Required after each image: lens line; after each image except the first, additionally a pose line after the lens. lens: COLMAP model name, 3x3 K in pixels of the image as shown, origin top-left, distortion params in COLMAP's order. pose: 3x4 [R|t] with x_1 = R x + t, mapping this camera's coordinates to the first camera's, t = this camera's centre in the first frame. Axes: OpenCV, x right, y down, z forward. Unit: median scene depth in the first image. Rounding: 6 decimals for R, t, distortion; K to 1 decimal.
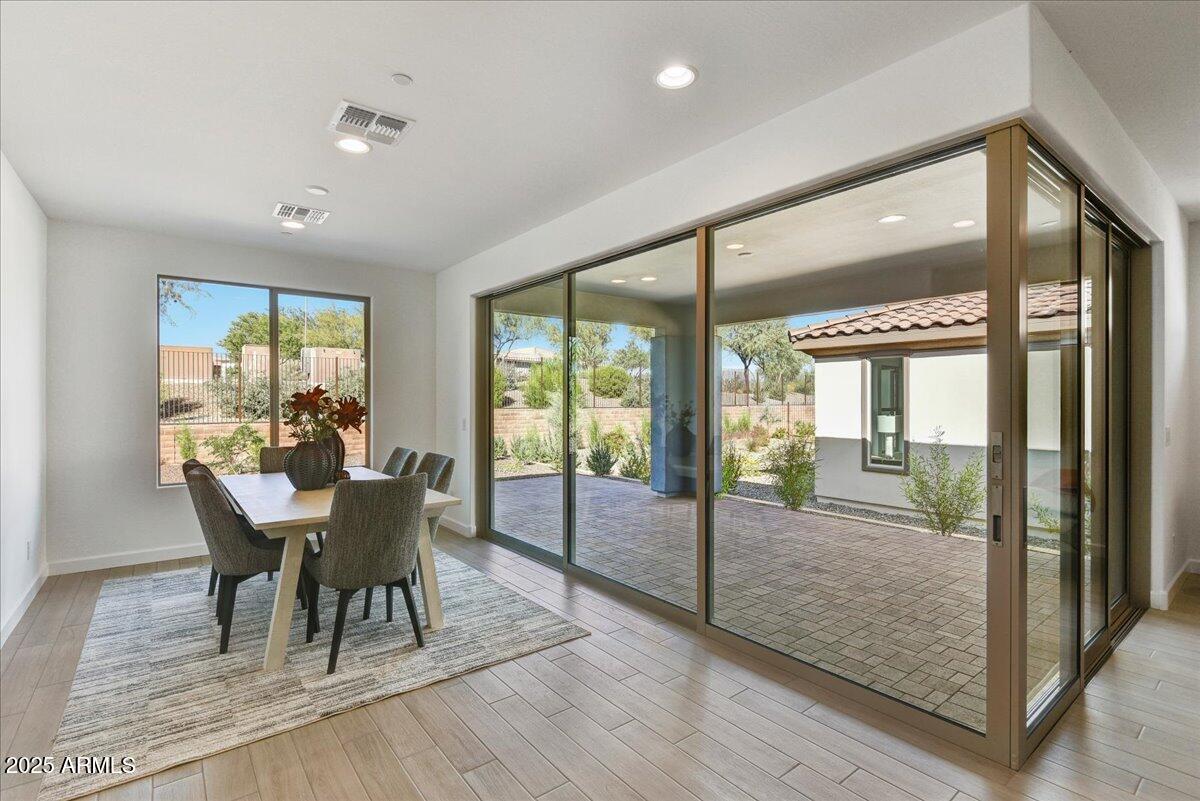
lens RADIAL K [[581.6, 0, 600.0], [0, 581.6, 400.5], [0, 0, 1]] dist [-0.004299, -0.002517]
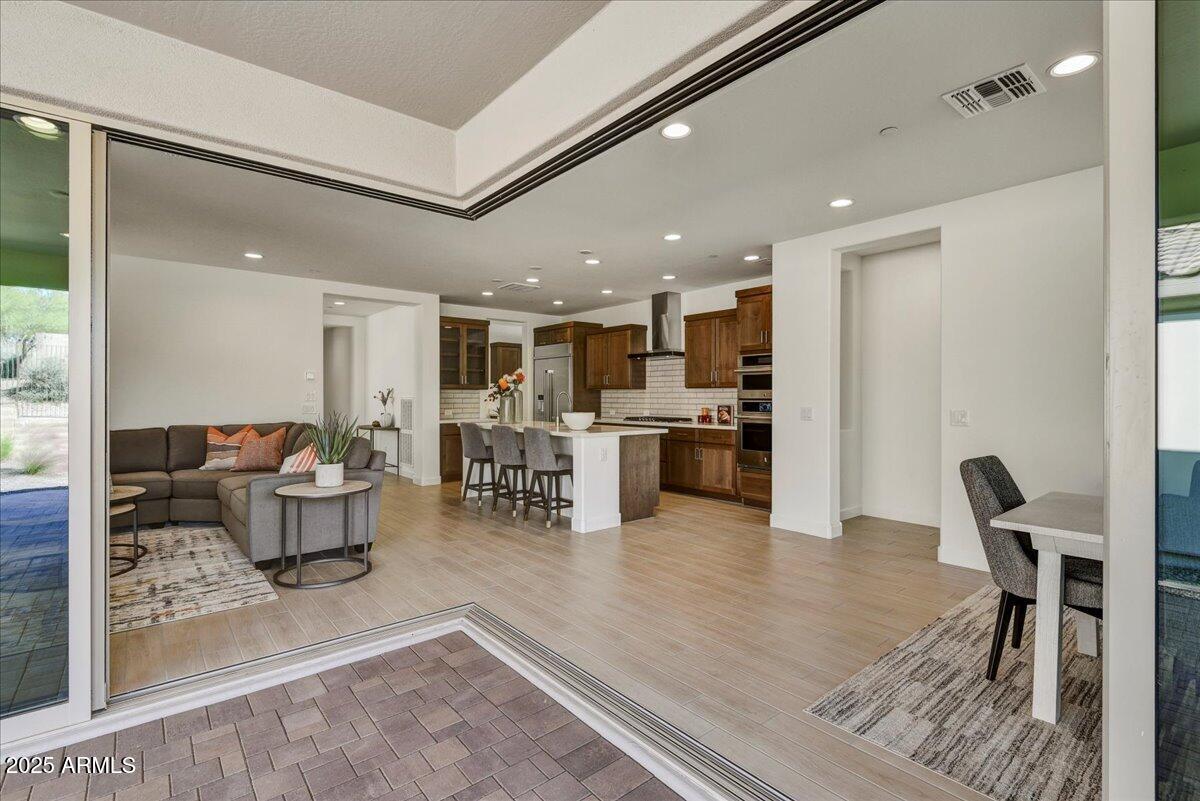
lens RADIAL K [[559.1, 0, 599.2], [0, 559.1, 391.9], [0, 0, 1]] dist [-0.002995, -0.001312]
pose [[-0.998999, -0.001267, -0.044725, 0.254474], [-0.000974, 0.999978, -0.006563, 0.027103], [0.044732, -0.006513, -0.998978, 1.640302]]
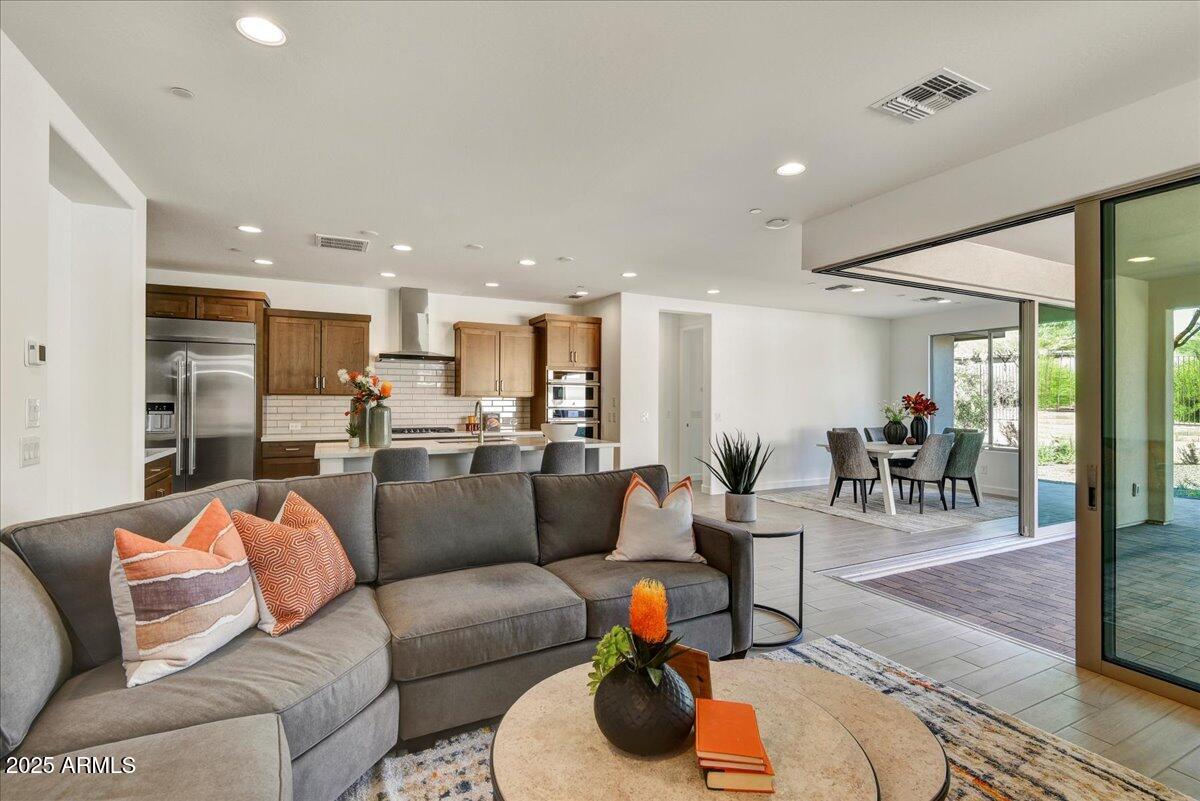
lens RADIAL K [[546.0, 0, 611.3], [0, 546.0, 395.7], [0, 0, 1]] dist [0.018033, -0.000259]
pose [[-0.165938, -0.007941, -0.986104, 1.745191], [-0.006388, 0.999955, -0.006978, 0.006475], [0.986116, 0.005141, -0.165981, 0.387787]]
